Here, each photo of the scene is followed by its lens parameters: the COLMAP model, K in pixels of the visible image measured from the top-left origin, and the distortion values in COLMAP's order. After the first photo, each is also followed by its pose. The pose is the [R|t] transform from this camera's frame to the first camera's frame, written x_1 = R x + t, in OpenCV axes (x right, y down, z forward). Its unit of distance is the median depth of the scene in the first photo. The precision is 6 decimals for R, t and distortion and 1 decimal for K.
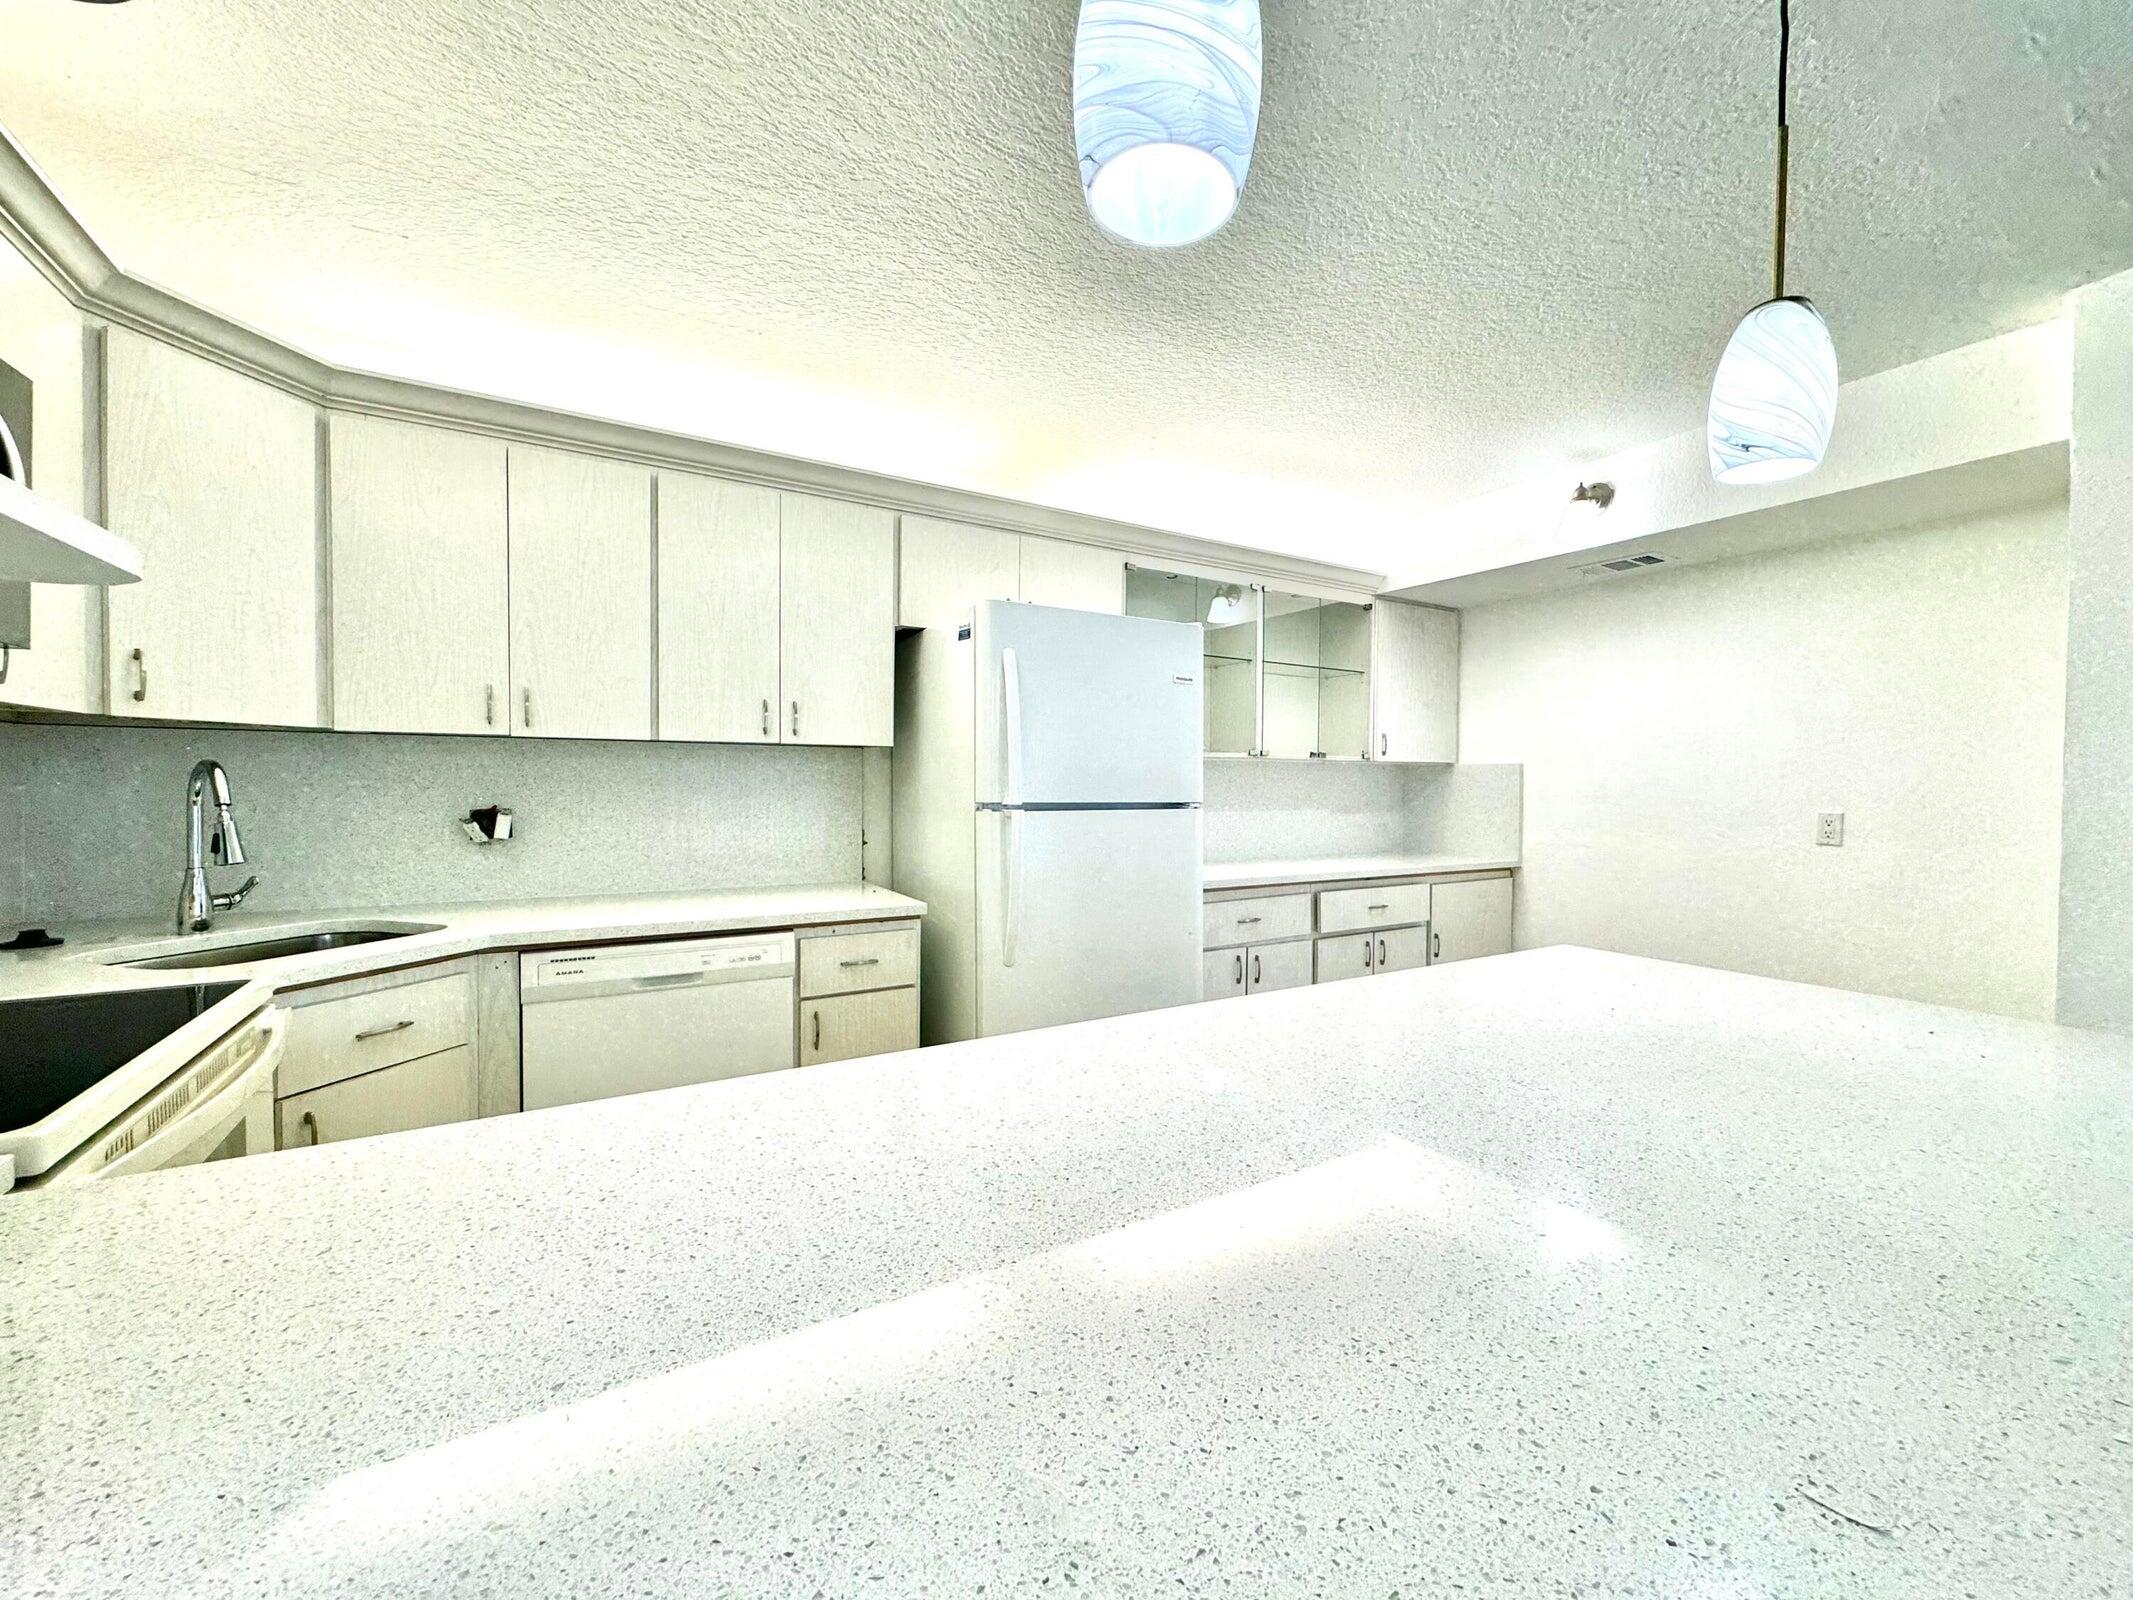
lens RADIAL K [[848.0, 0, 1068.2], [0, 848.0, 798.9], [0, 0, 1]] dist [-0.001334, -0.000500]
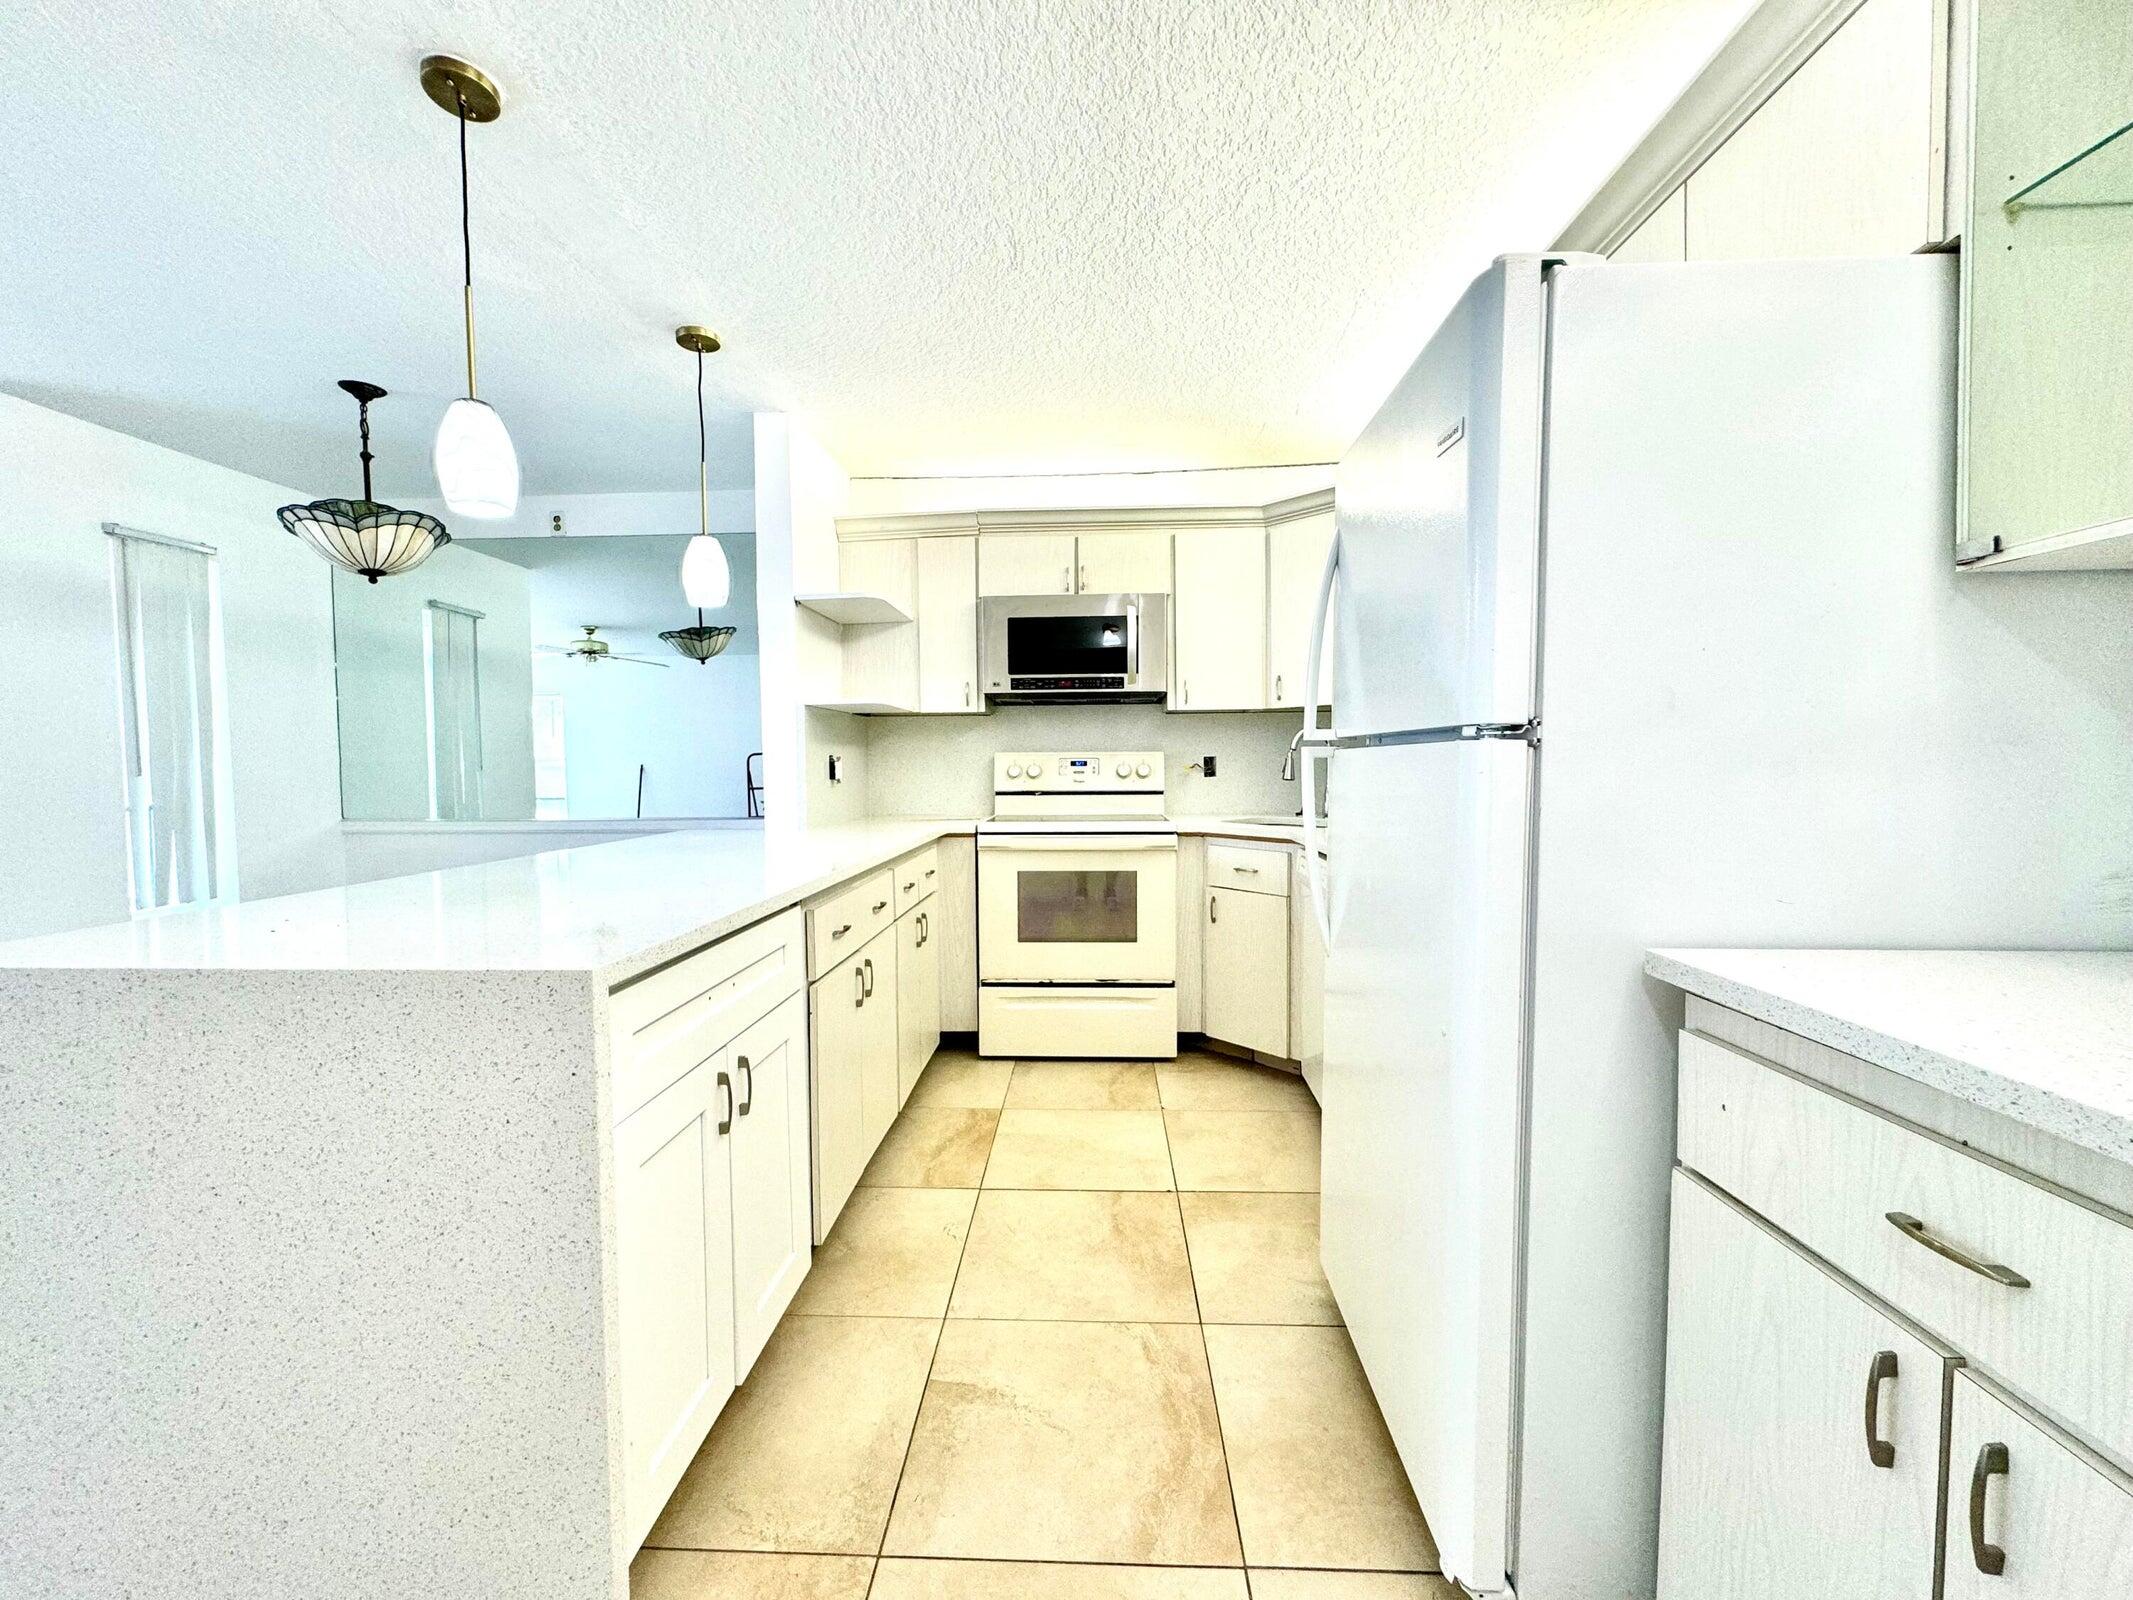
lens RADIAL K [[848.0, 0, 1067.9], [0, 848.0, 799.1], [0, 0, 1]] dist [-0.001334, -0.000500]
pose [[-0.549372, 0.033916, -0.834889, 0.483869], [-0.008864, 0.998883, 0.046410, 0.018544], [0.835531, 0.032896, -0.548458, 0.865948]]
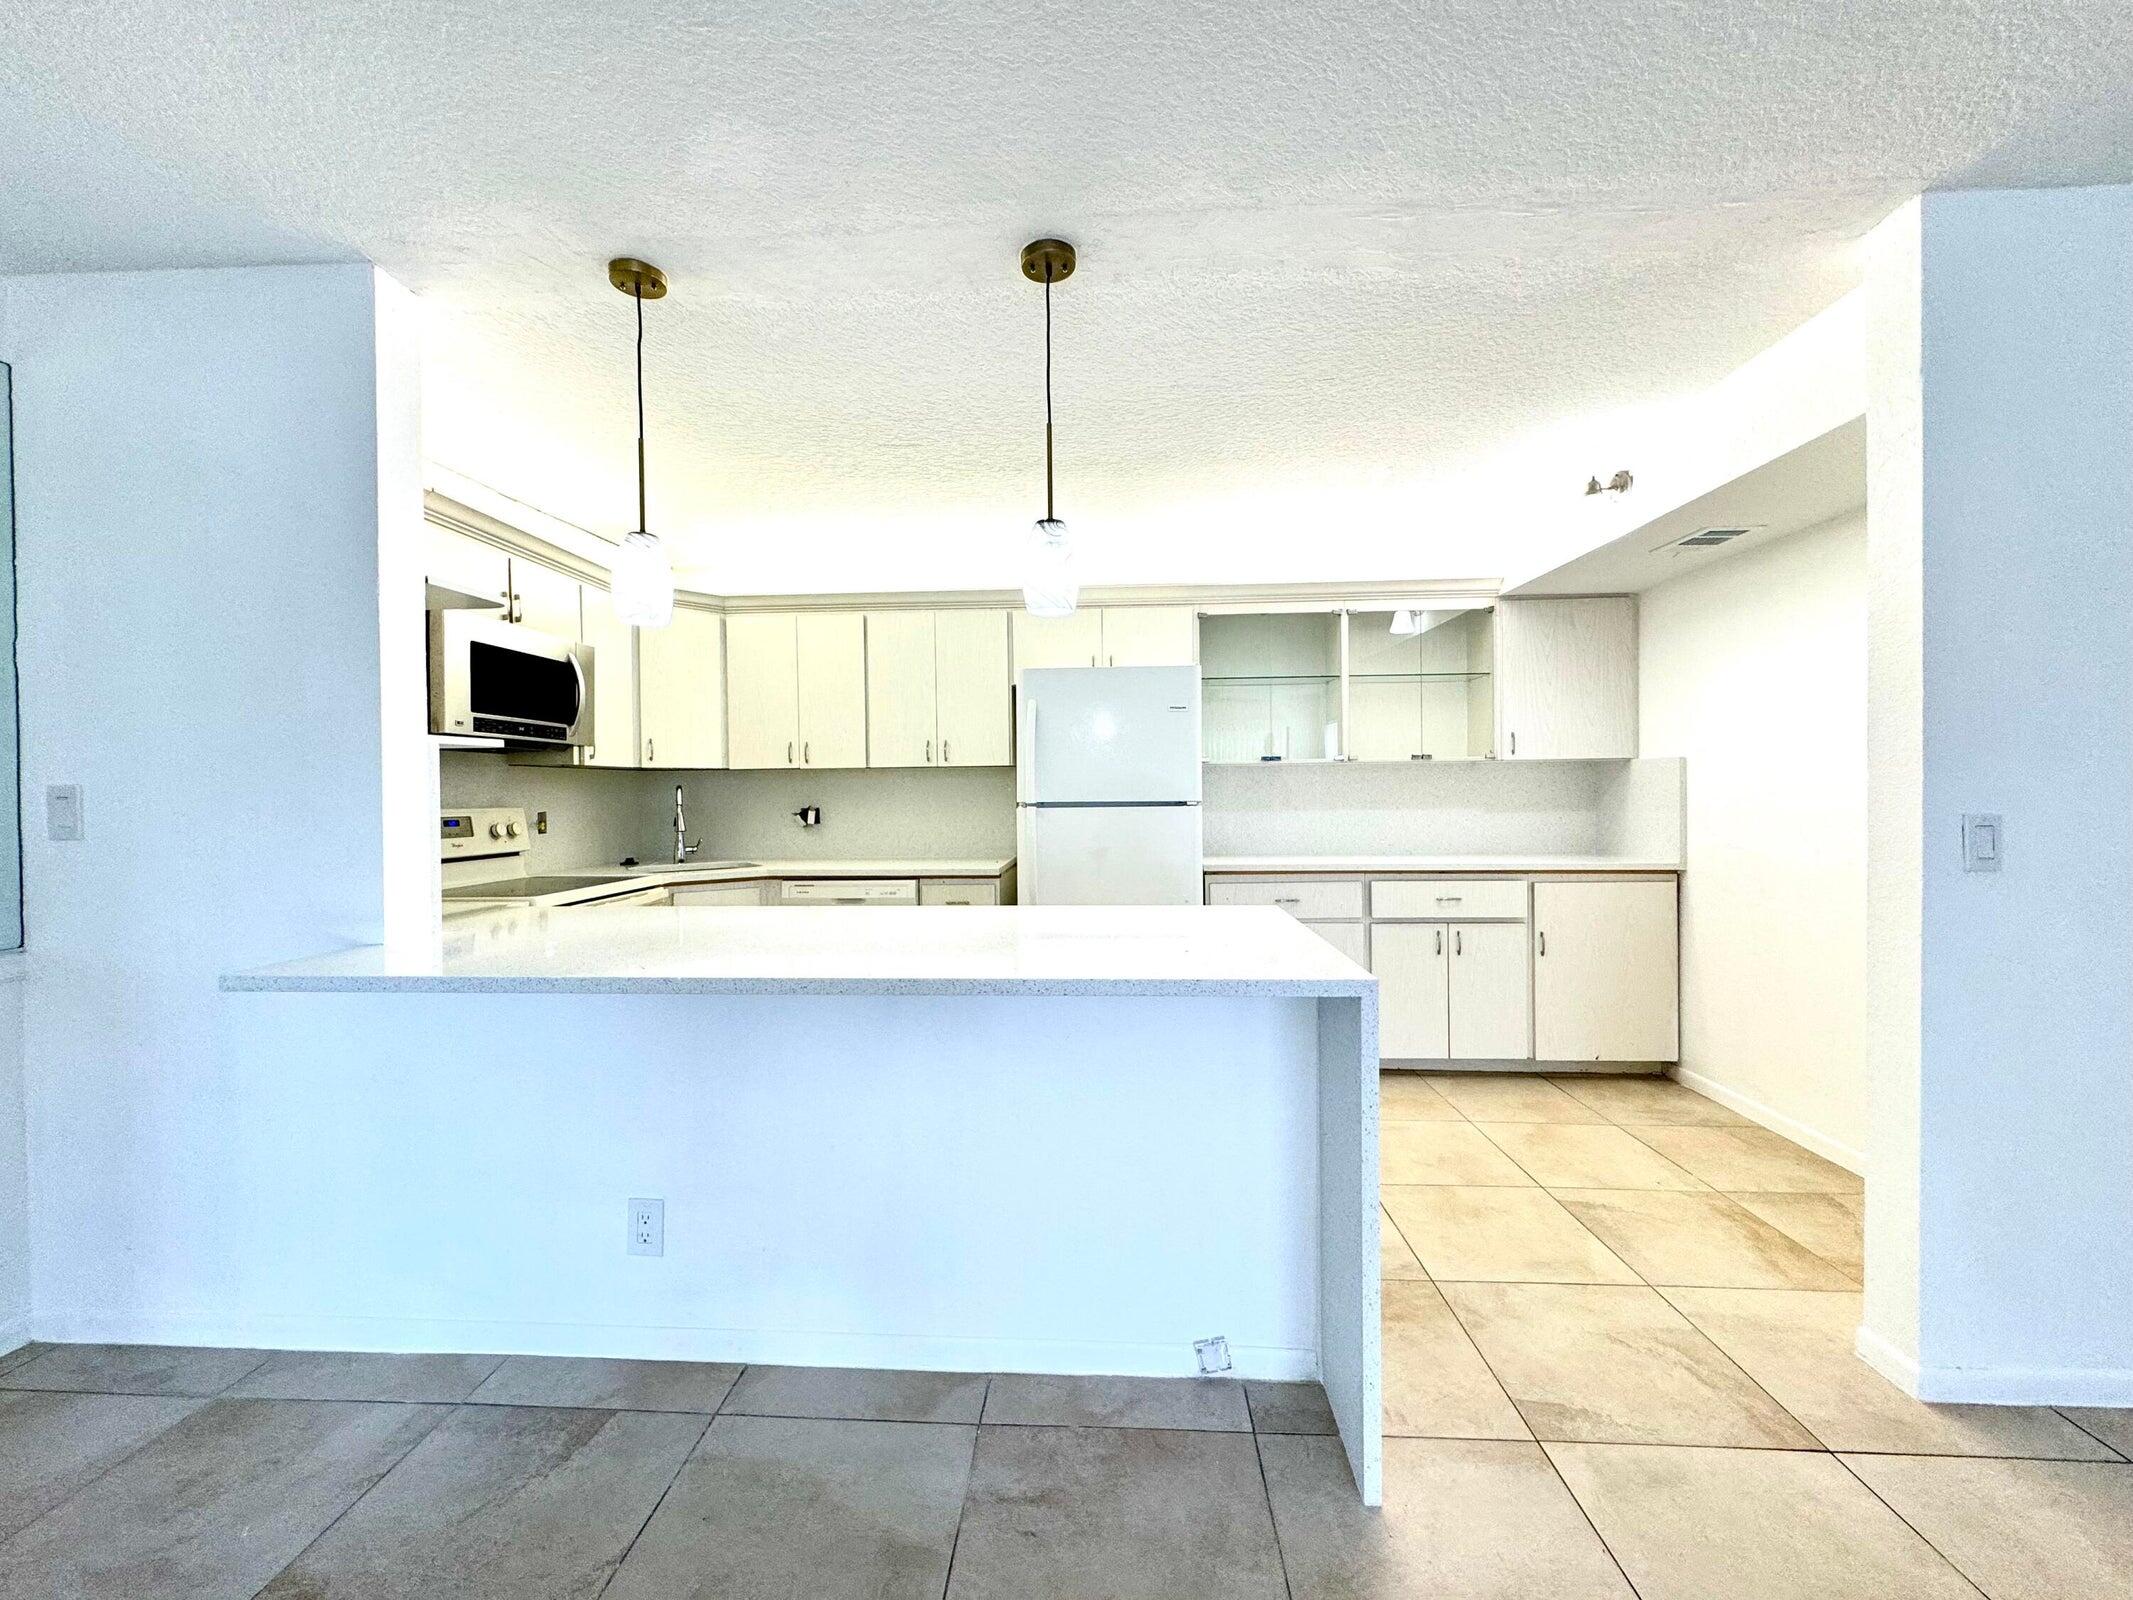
lens RADIAL K [[848.0, 0, 1067.3], [0, 848.0, 801.7], [0, 0, 1]] dist [-0.001334, -0.000500]
pose [[0.829162, -0.008744, -0.558940, 0.584324], [0.006023, 0.999959, -0.006708, 0.010012], [0.558976, 0.002195, 0.829181, -0.151082]]
